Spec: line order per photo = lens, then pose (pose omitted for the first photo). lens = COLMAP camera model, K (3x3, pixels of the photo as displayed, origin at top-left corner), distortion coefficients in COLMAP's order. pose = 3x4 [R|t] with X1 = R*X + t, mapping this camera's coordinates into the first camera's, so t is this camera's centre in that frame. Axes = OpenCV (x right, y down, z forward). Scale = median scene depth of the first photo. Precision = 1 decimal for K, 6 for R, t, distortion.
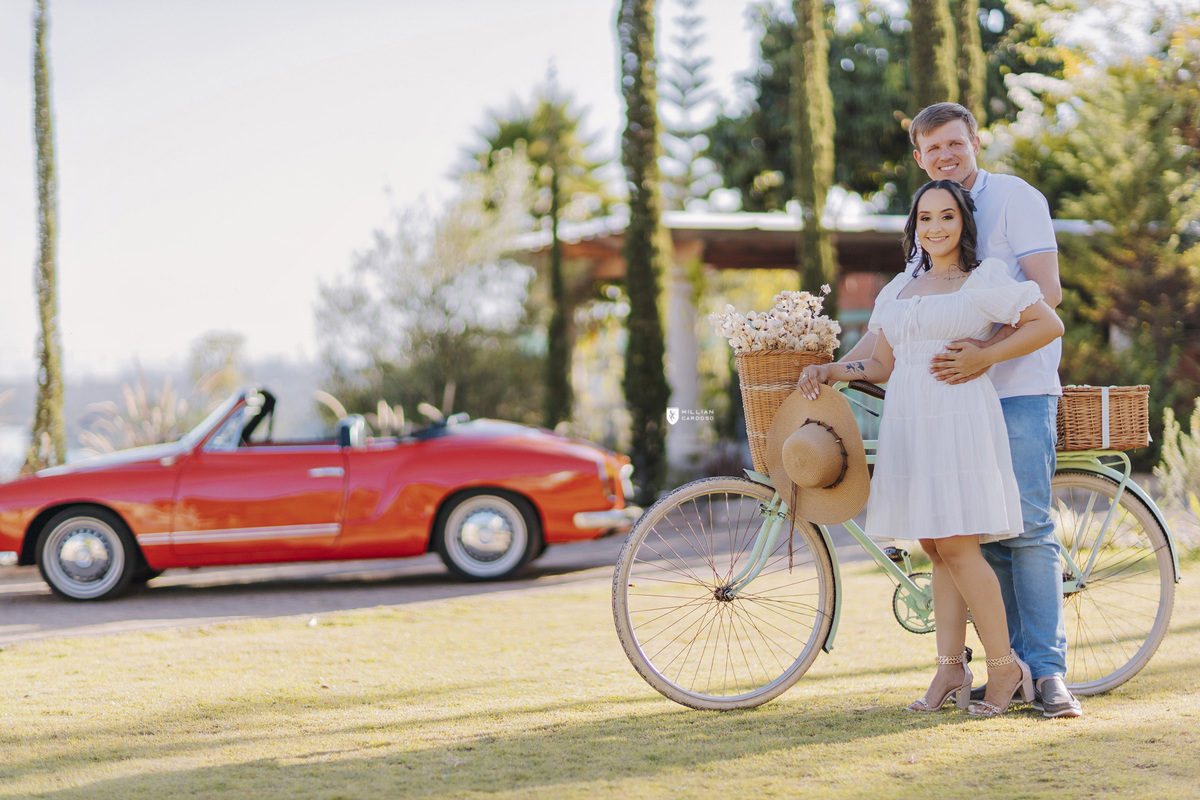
lens RADIAL K [[2852.4, 0, 606.6], [0, 2852.4, 397.5], [0, 0, 1]] dist [-0.015754, 0.000000]
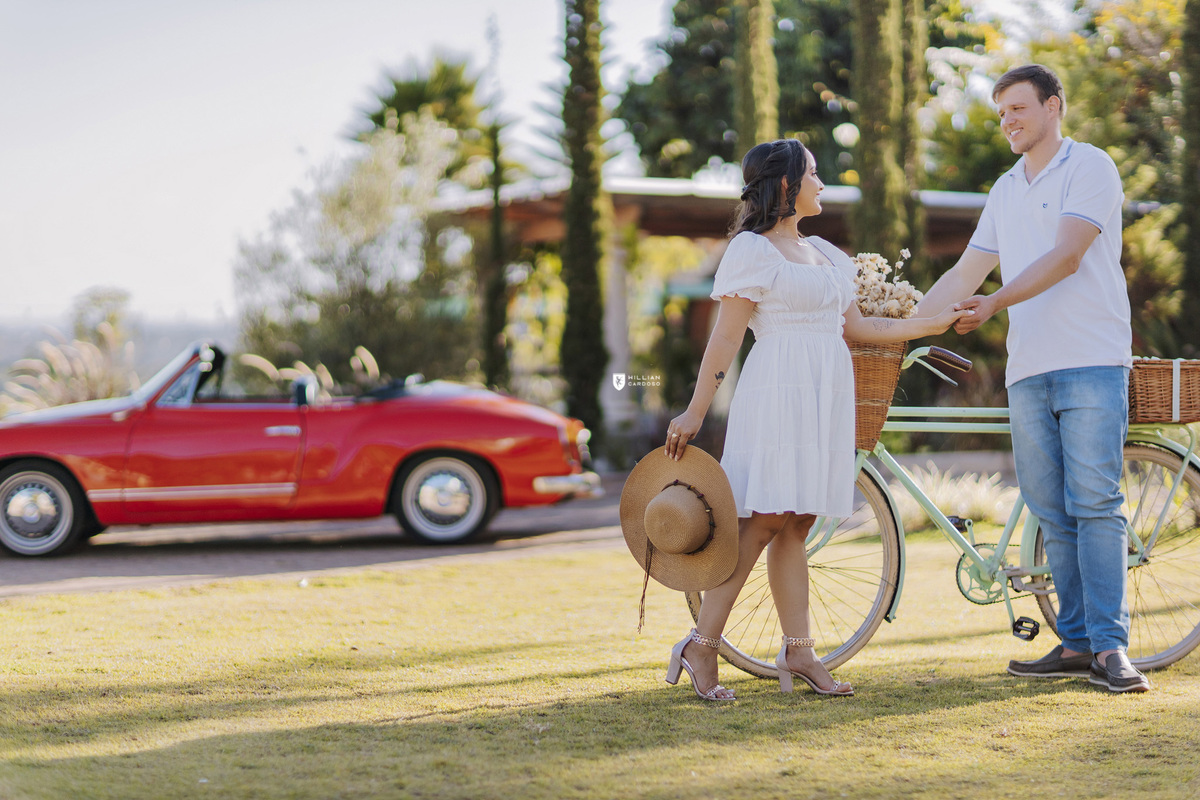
lens RADIAL K [[2852.4, 0, 595.7], [0, 2852.4, 397.1], [0, 0, 1]] dist [-0.015754, 0.000000]
pose [[0.998469, 0.021612, 0.050927, -0.040487], [-0.022170, 0.999700, 0.010402, 0.001960], [-0.050687, -0.011515, 0.998648, 0.012130]]
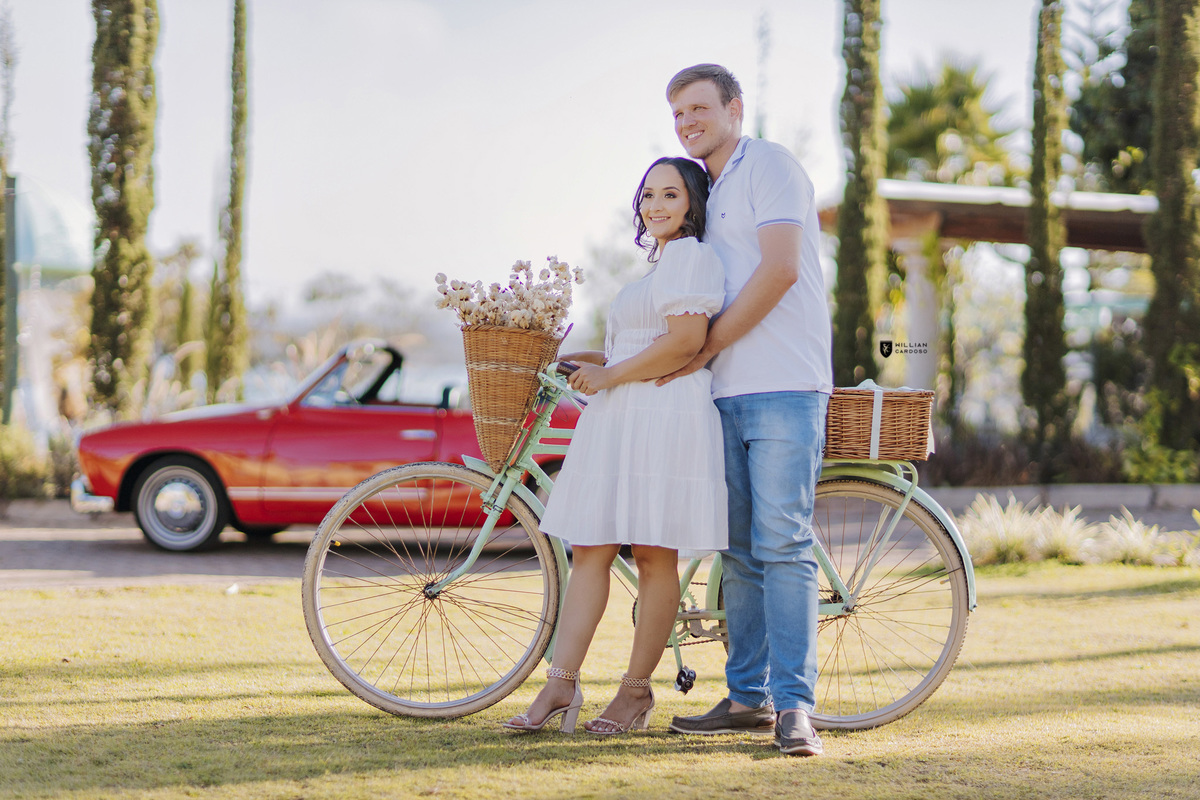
lens RADIAL K [[2852.4, 0, 572.3], [0, 2852.4, 440.4], [0, 0, 1]] dist [-0.015754, 0.000000]
pose [[0.979508, 0.056950, -0.193185, 0.136652], [-0.051509, 0.998125, 0.033073, -0.006448], [0.194706, -0.022445, 0.980605, 0.058075]]
